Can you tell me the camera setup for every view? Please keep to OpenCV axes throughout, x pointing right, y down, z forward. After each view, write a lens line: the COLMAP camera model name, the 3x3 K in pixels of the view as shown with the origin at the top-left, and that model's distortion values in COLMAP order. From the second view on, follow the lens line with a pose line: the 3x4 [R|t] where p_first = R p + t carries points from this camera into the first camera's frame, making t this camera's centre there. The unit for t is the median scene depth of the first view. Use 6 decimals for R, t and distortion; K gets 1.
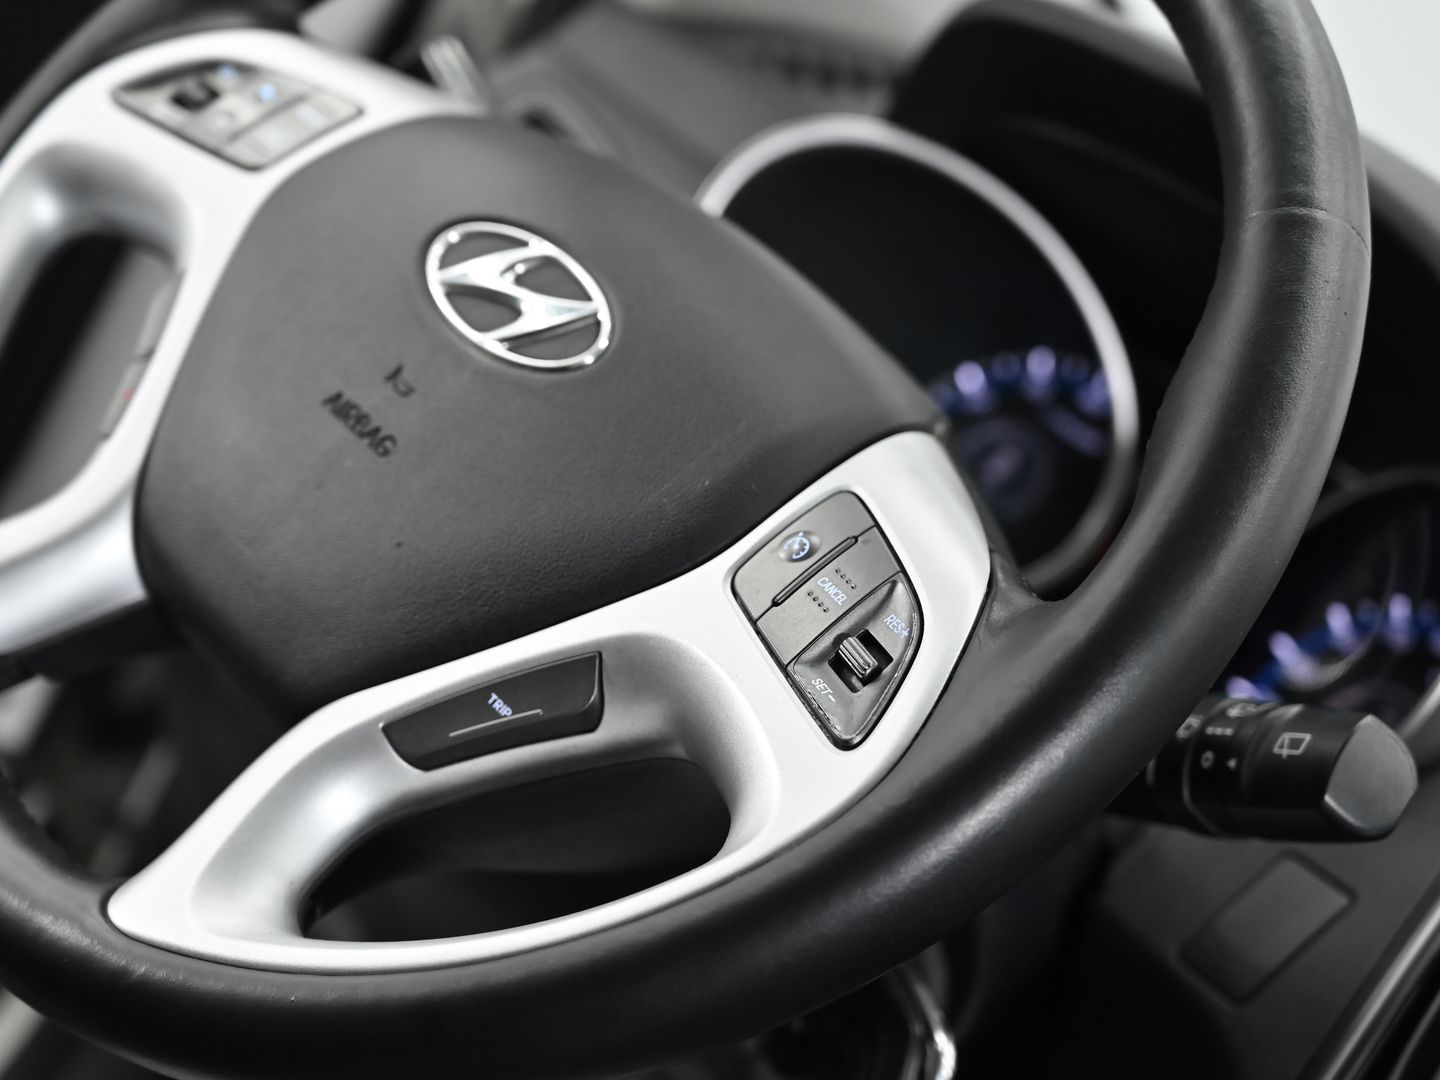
lens RADIAL K [[2692.5, 0, 720.0], [0, 2692.5, 540.0], [0, 0, 1]] dist [-0.014069, -0.046750]
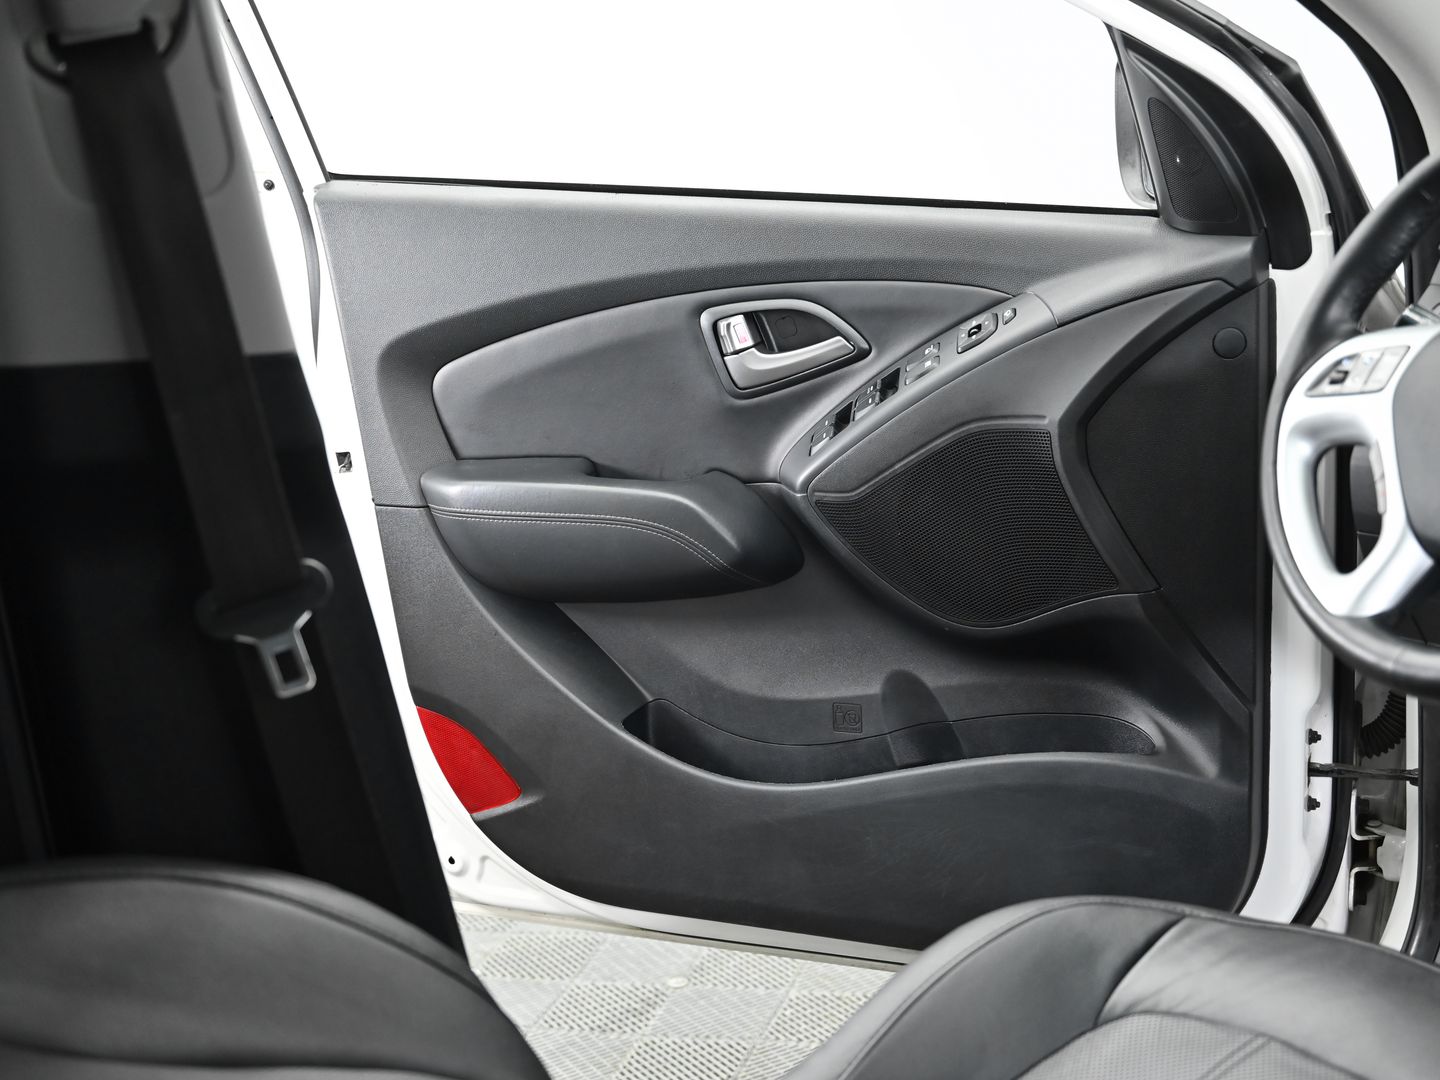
lens RADIAL K [[2153.7, 0, 720.0], [0, 2153.7, 540.0], [0, 0, 1]] dist [0.012117, 0.016844]
pose [[0.819993, -0.469867, -0.326857, -0.100826], [0.427865, 0.882505, -0.195233, 0.114507], [0.380187, 0.020239, 0.924688, -1.105416]]
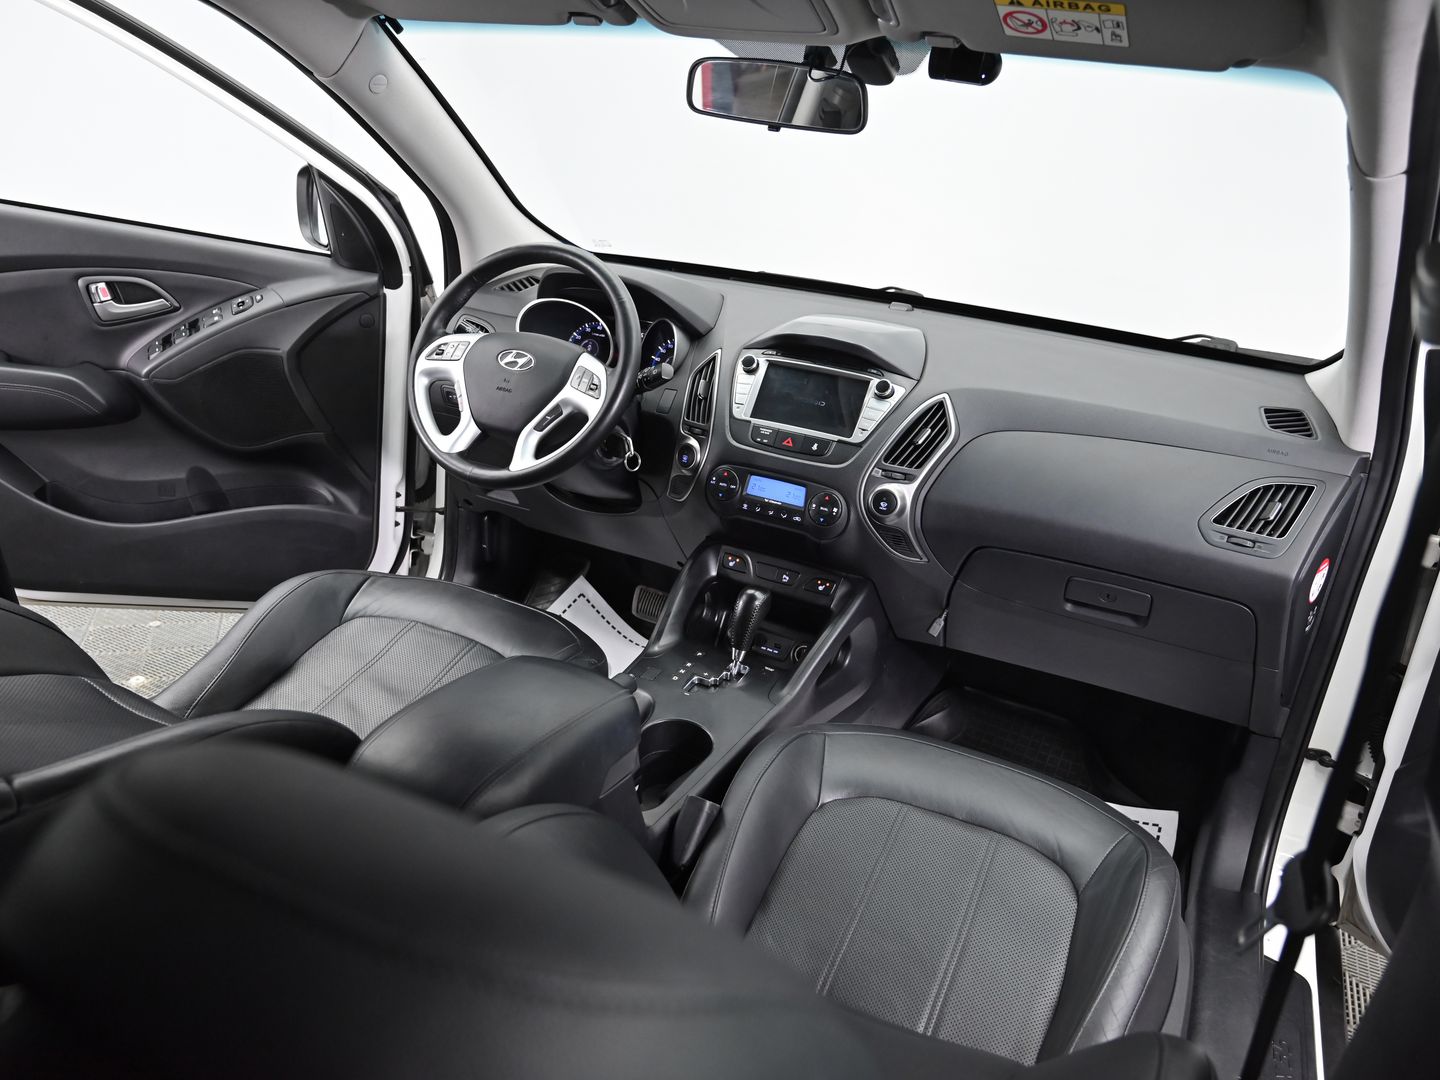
lens RADIAL K [[1082.1, 0, 720.0], [0, 1082.1, 540.0], [0, 0, 1]] dist [-0.000135, -0.000583]
pose [[0.872580, -0.459842, 0.164771, -0.272326], [0.422425, 0.879751, 0.218165, -0.072123], [-0.245279, -0.120763, 0.961901, -1.623576]]
